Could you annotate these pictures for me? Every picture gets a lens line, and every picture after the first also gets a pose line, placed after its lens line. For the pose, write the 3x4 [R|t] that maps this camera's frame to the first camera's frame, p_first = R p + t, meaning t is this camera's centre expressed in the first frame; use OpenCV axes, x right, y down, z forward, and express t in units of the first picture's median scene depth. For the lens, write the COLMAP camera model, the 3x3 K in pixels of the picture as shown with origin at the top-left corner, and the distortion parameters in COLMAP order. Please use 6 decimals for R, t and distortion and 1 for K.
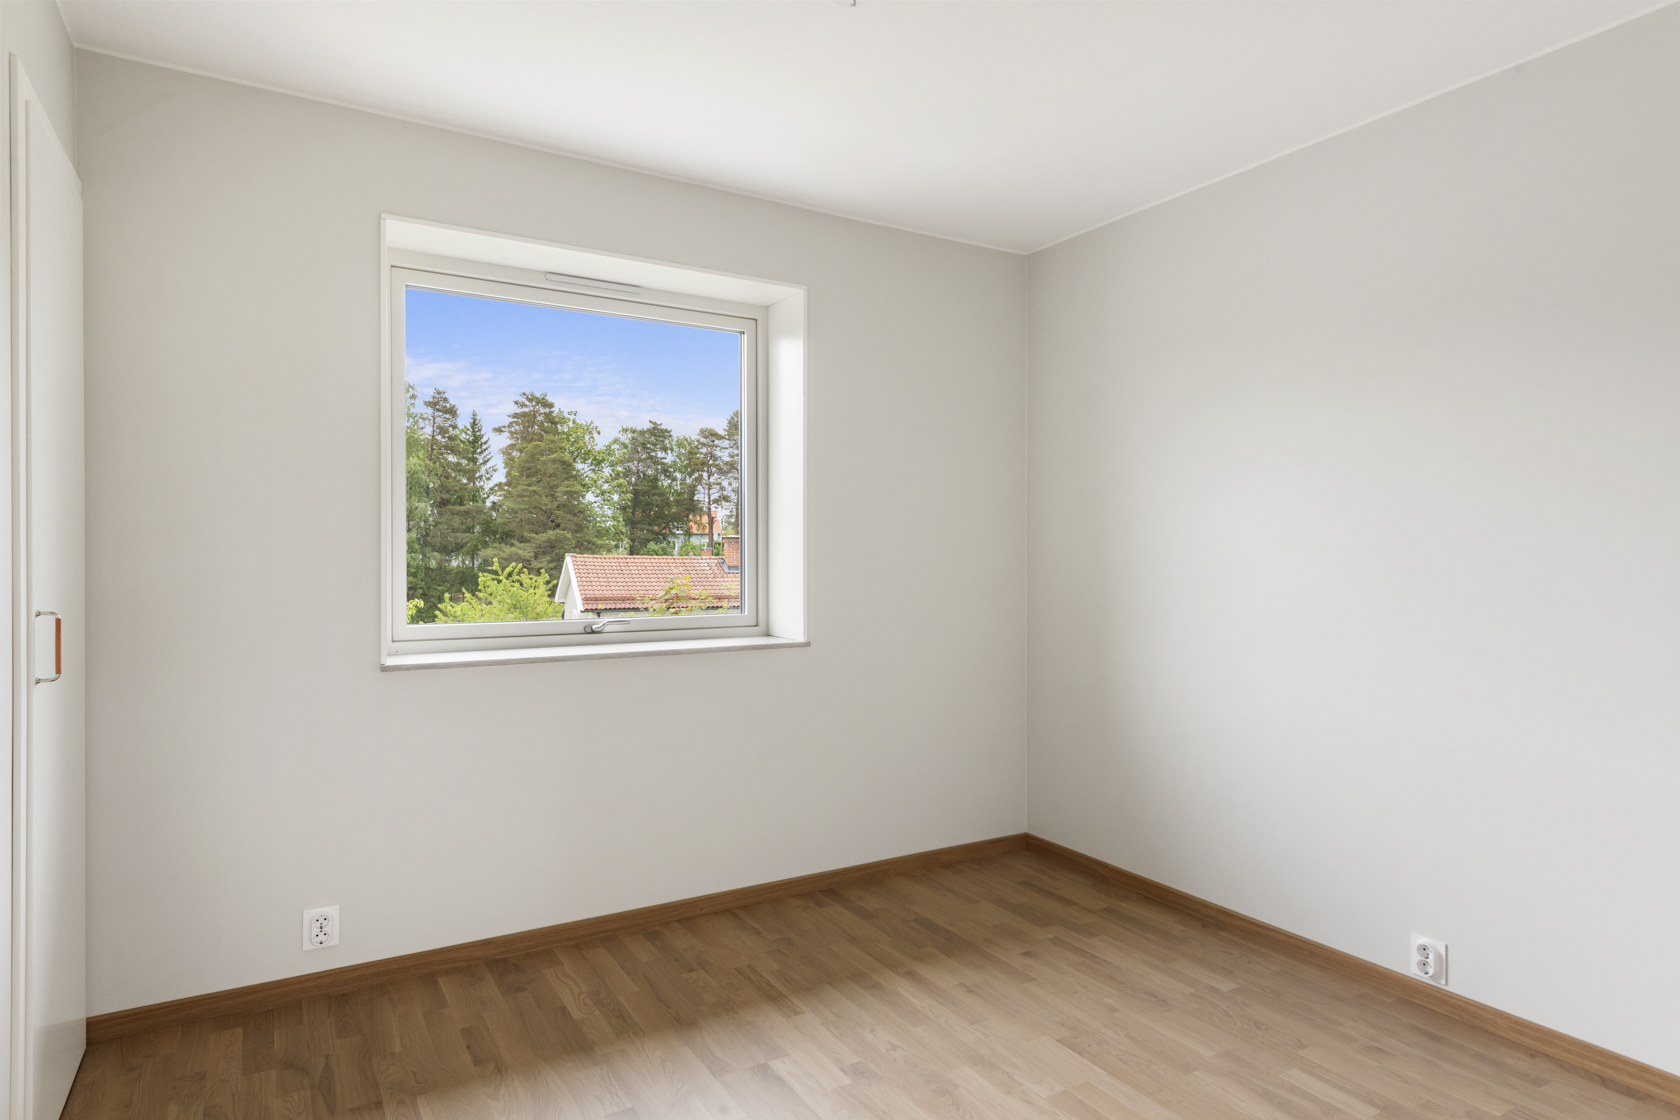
lens RADIAL K [[962.5, 0, 840.0], [0, 962.5, 560.0], [0, 0, 1]] dist [0.044325, -0.042225]
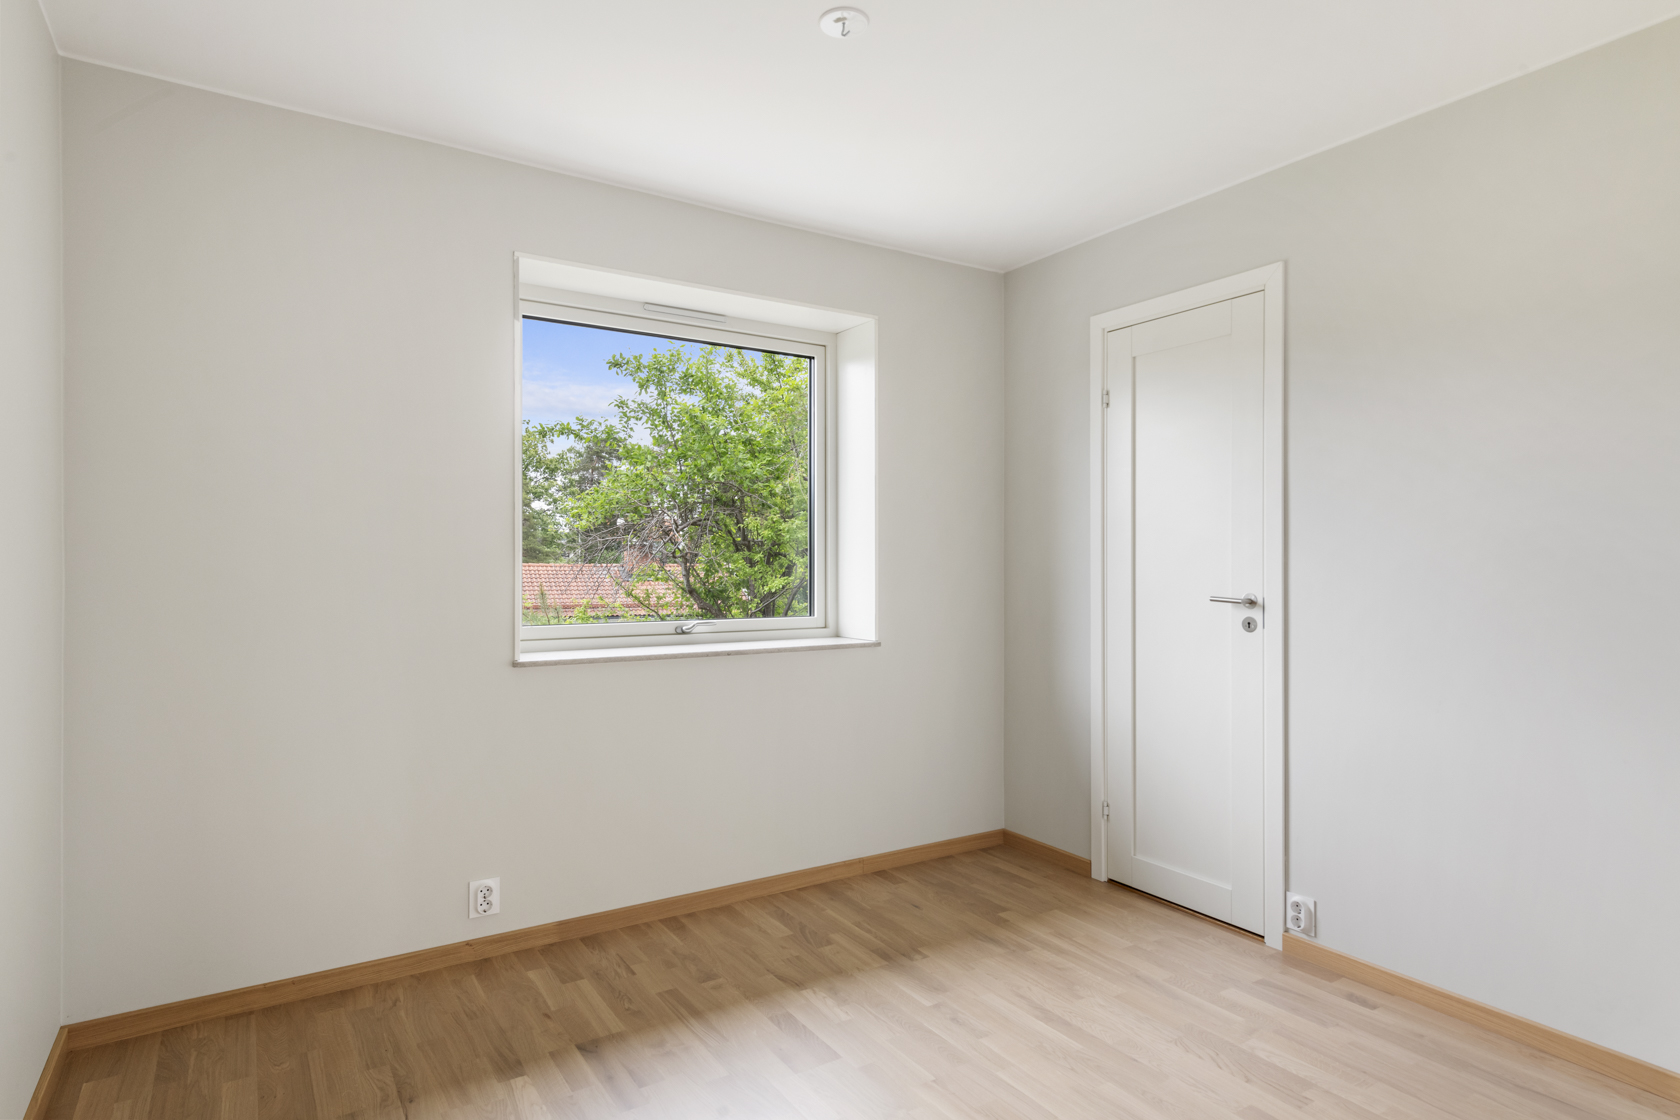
lens RADIAL K [[954.8, 0, 814.9], [0, 954.8, 557.3], [0, 0, 1]] dist [0.028700, -0.000684]
pose [[0.999758, -0.000665, 0.021999, -0.127547], [0.000910, 0.999938, -0.011131, 0.001842], [-0.021991, 0.011149, 0.999696, -0.075670]]
